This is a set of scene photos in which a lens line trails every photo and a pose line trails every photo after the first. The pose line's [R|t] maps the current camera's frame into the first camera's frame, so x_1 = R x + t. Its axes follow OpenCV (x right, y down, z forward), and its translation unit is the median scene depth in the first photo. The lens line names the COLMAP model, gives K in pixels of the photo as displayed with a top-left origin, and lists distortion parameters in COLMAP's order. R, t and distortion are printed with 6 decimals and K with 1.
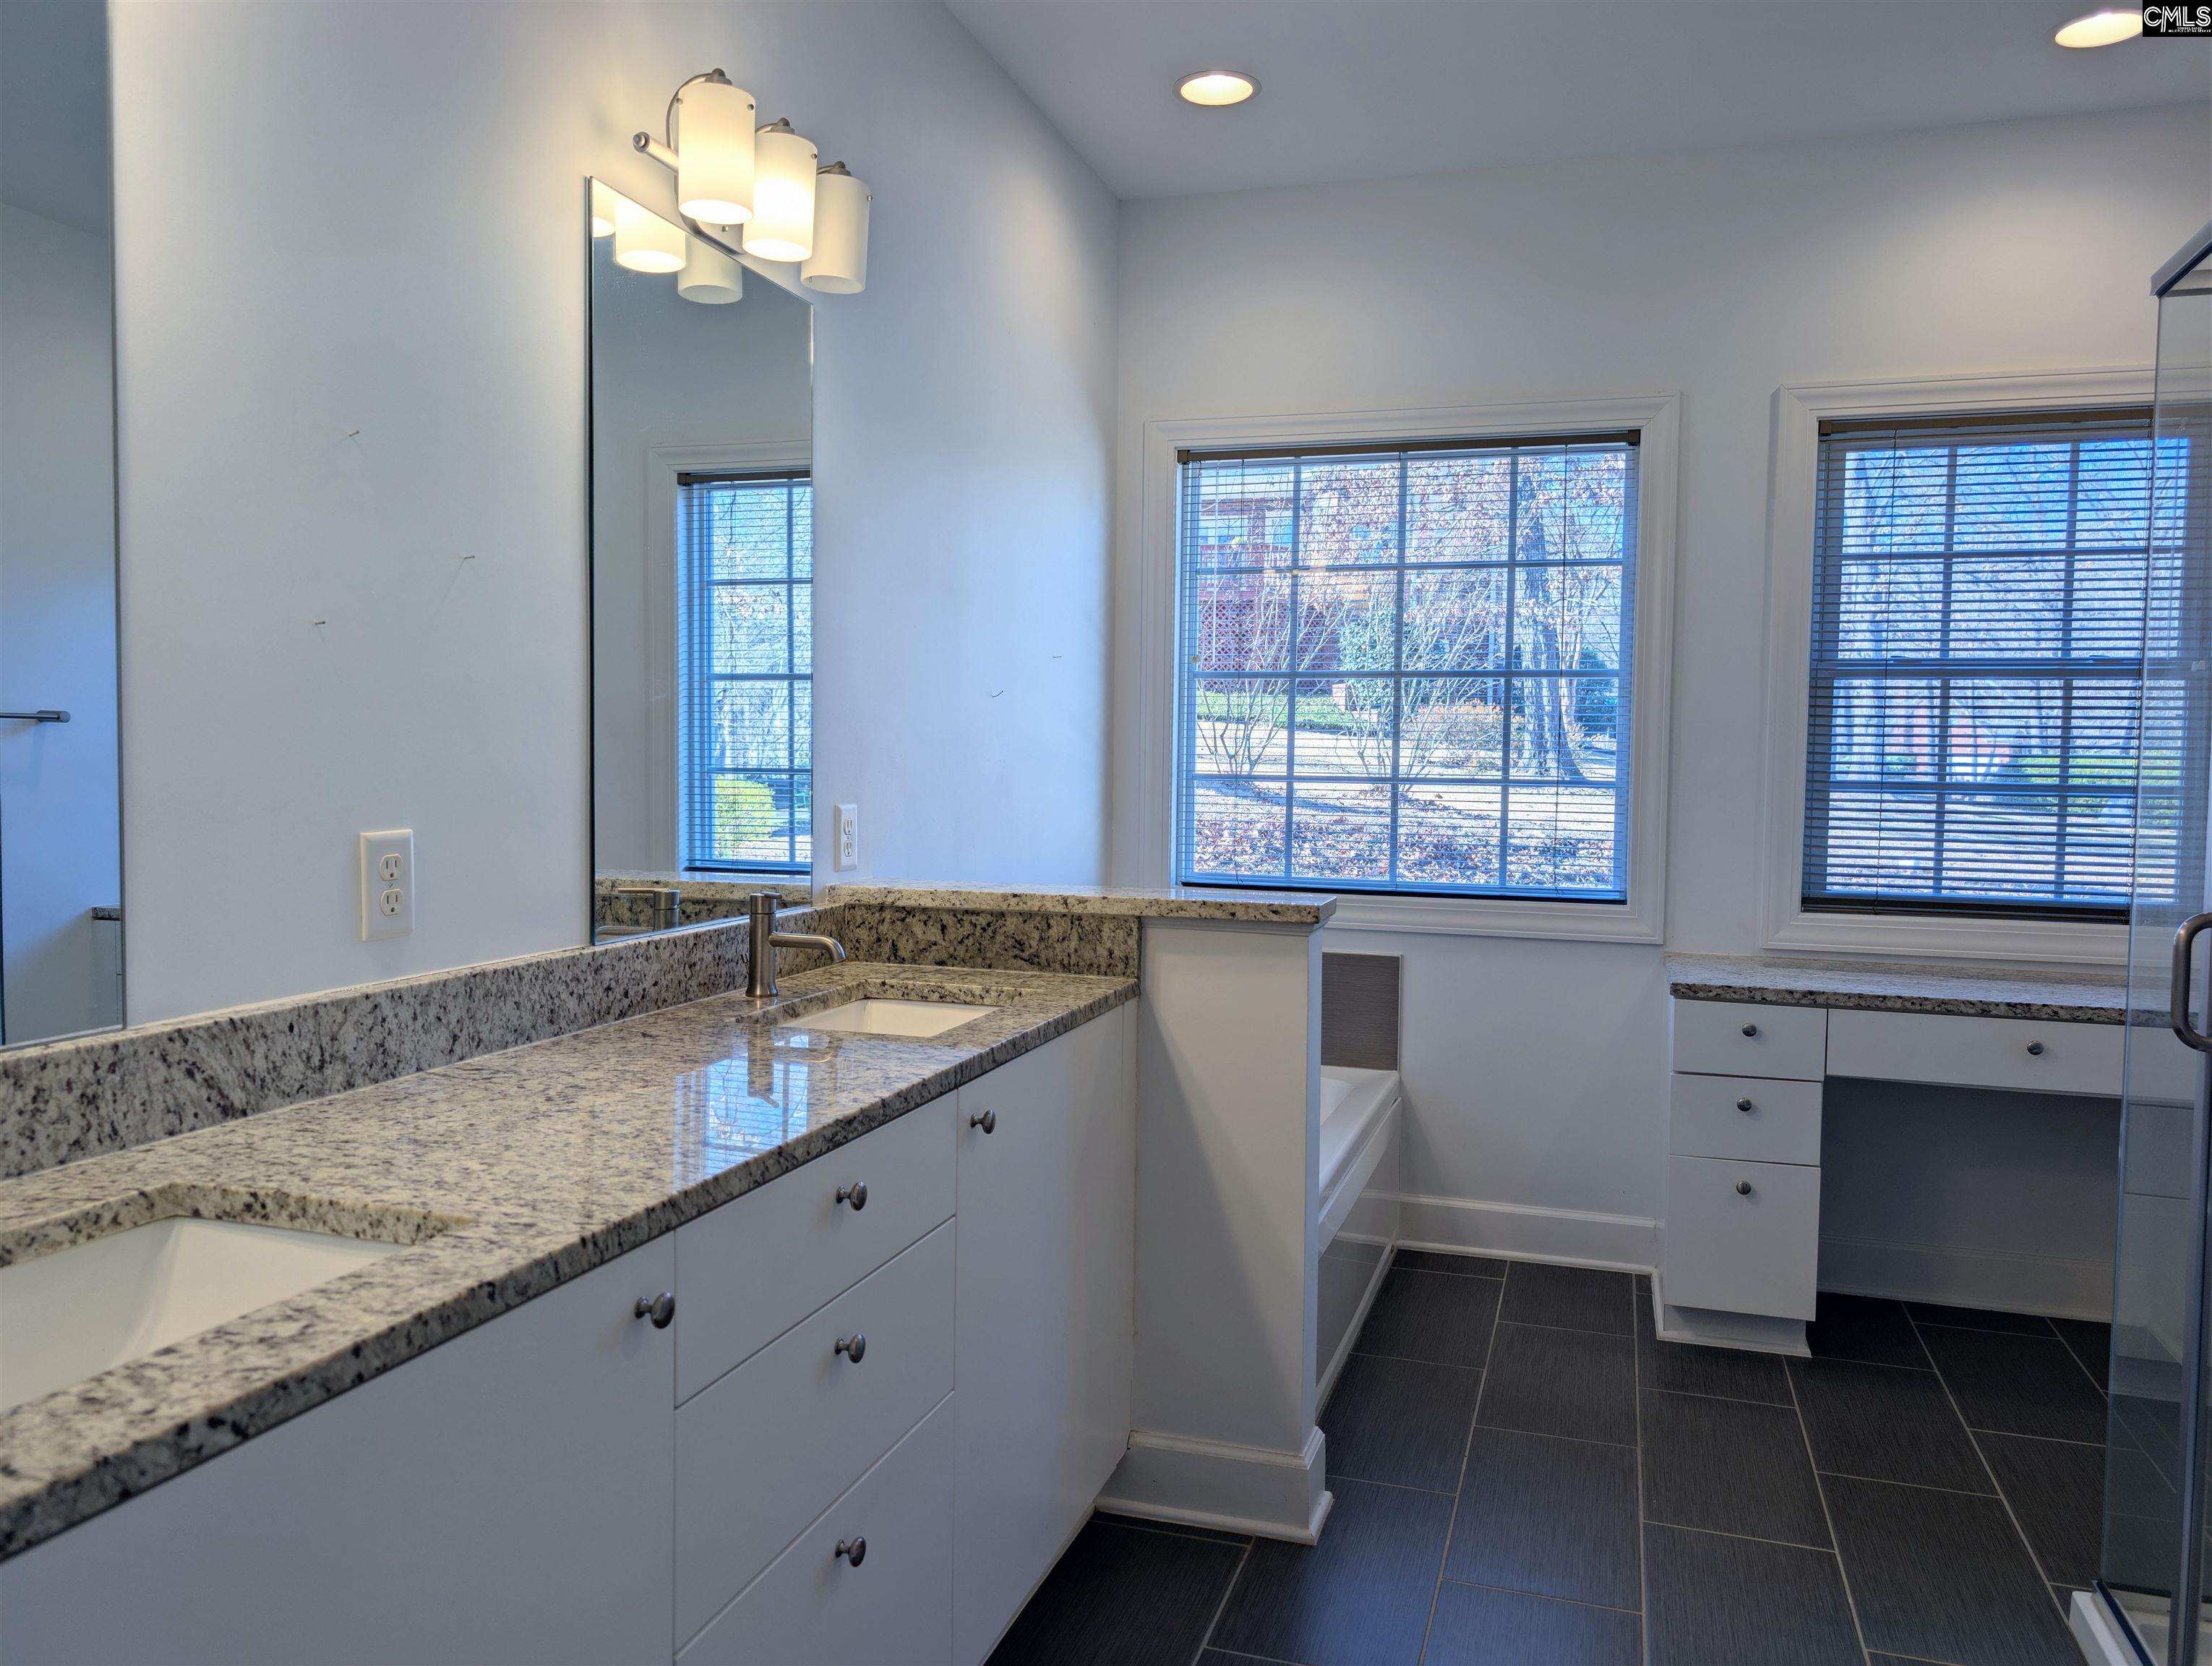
lens RADIAL K [[1573.5, 0, 1115.1], [0, 1573.5, 832.9], [0, 0, 1]] dist [0.039685, -0.001099]
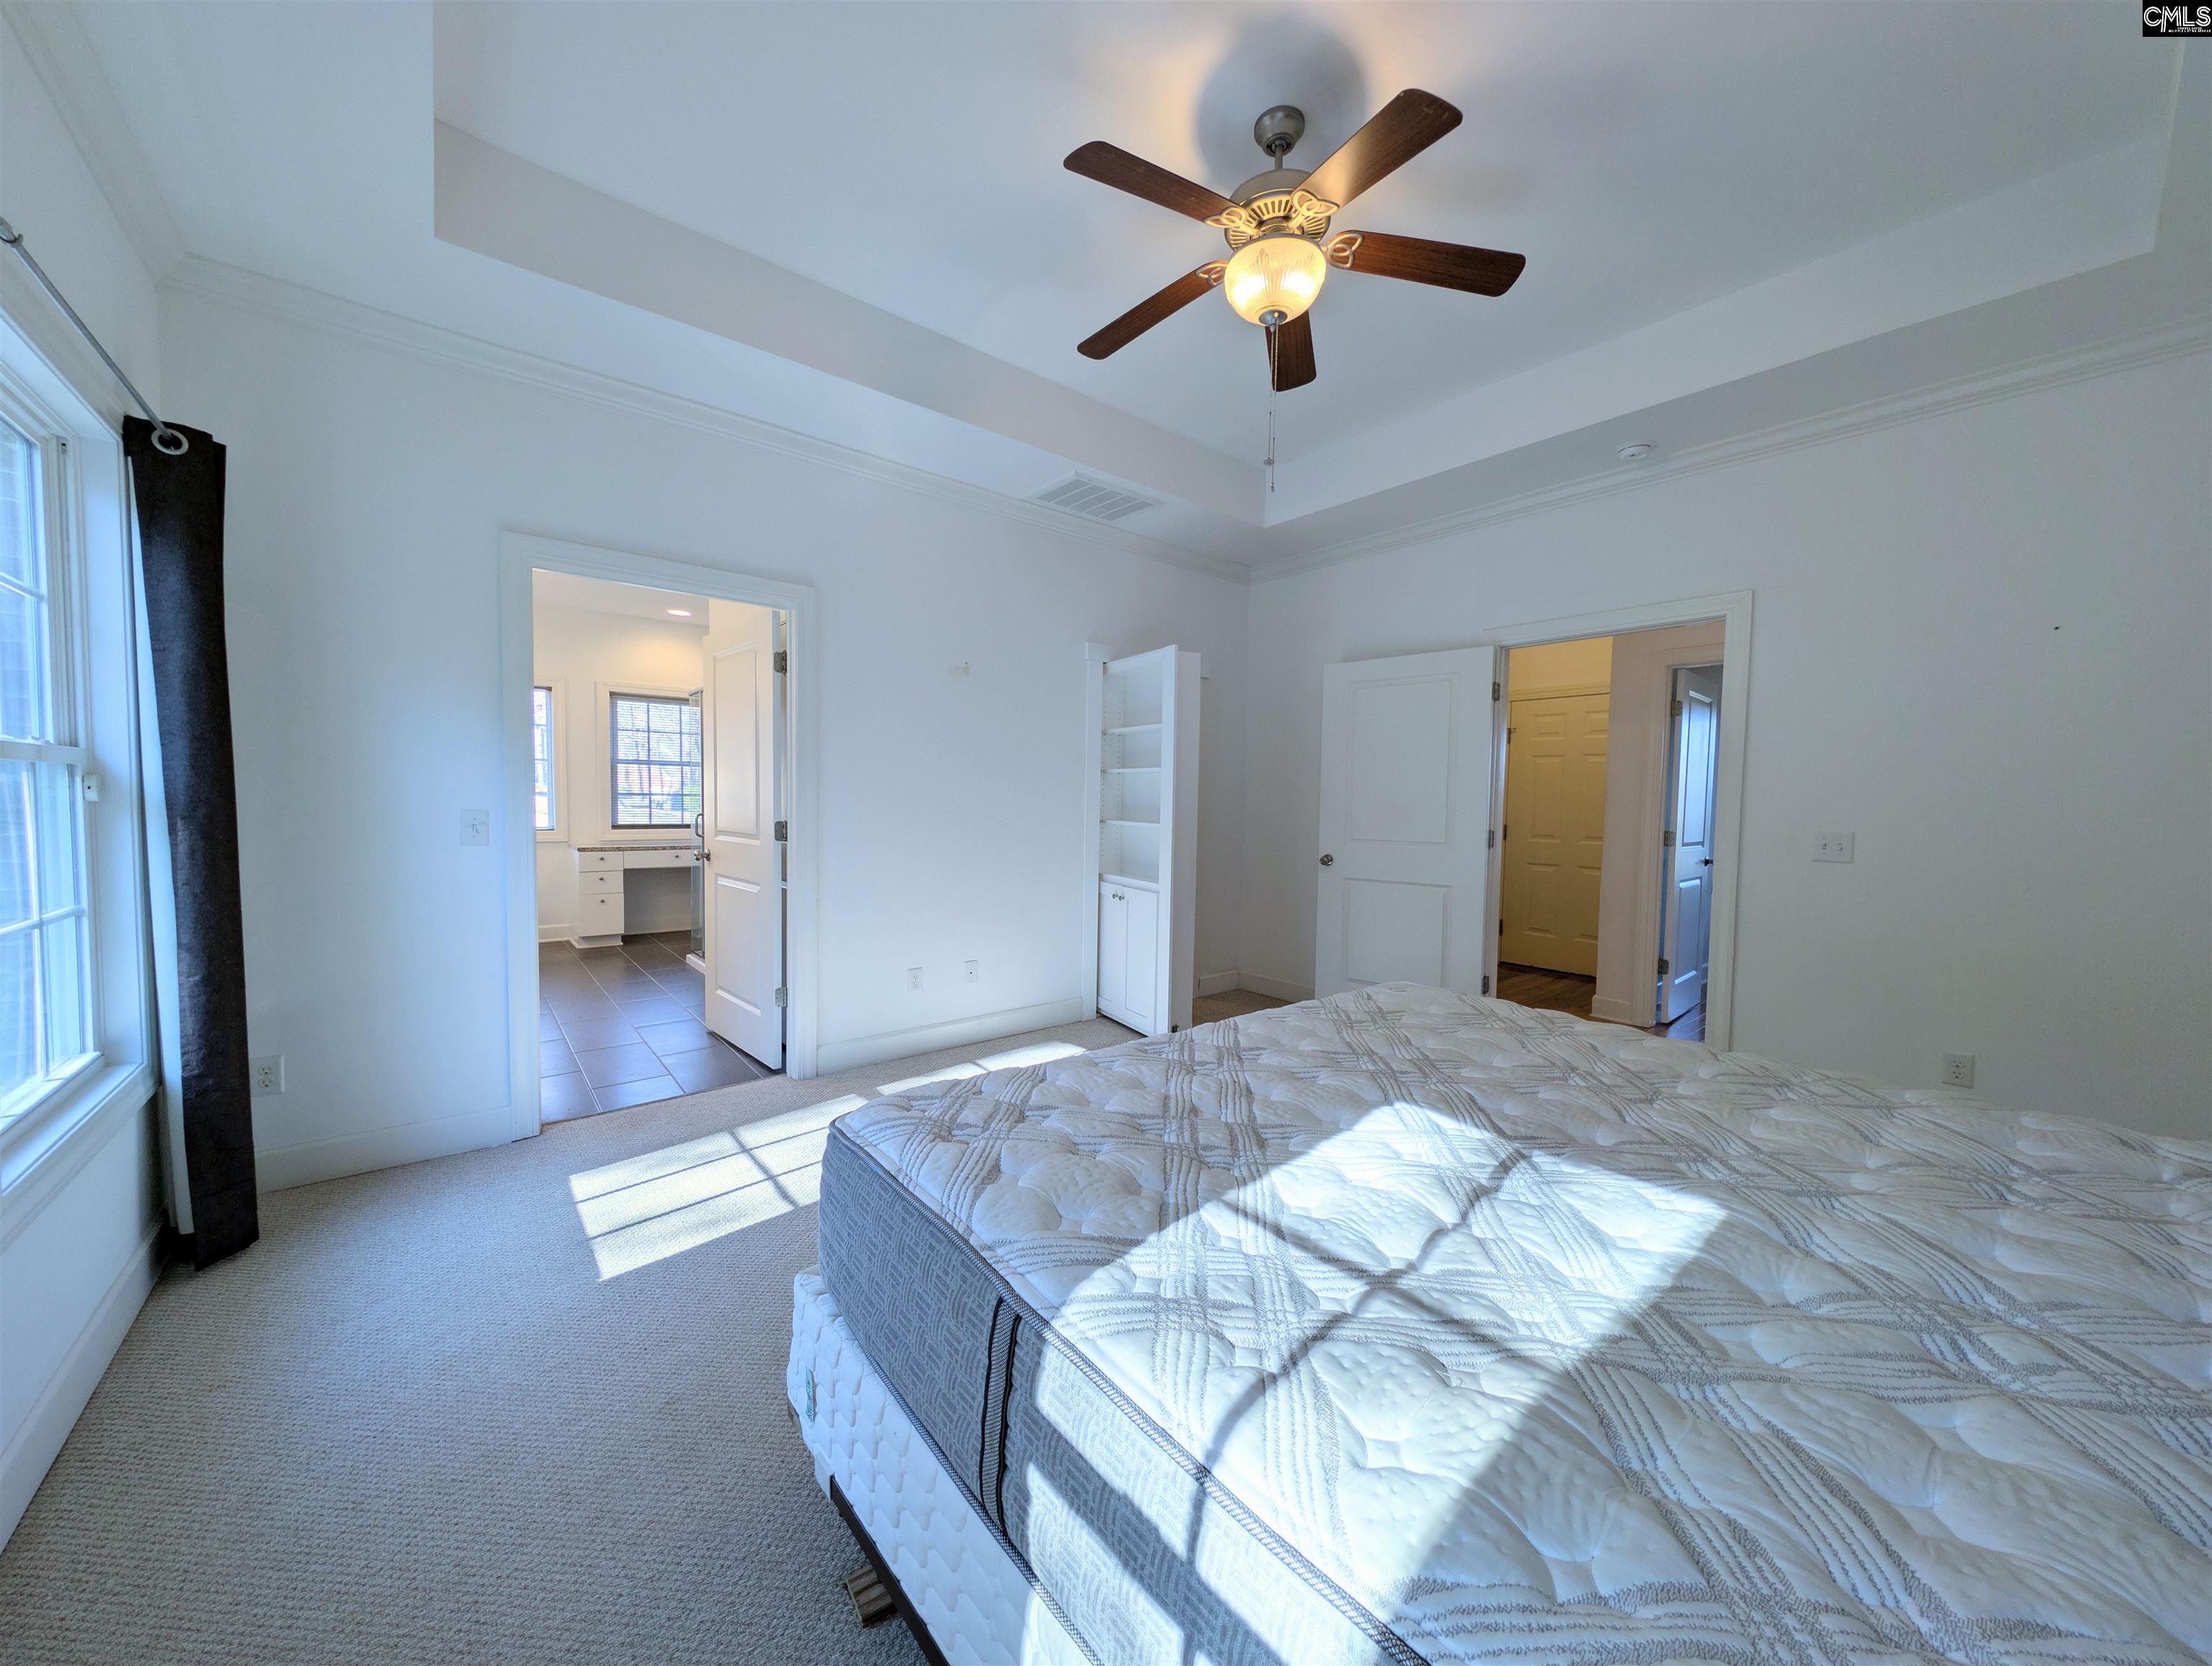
lens RADIAL K [[784.9, 0, 1116.5], [0, 784.9, 835.1], [0, 0, 1]] dist [0.000667, 0.000033]
pose [[0.529184, -0.047884, 0.847155, -0.462286], [0.031635, 0.998826, 0.036696, 0.033915], [-0.847917, 0.007381, 0.530078, -0.895570]]
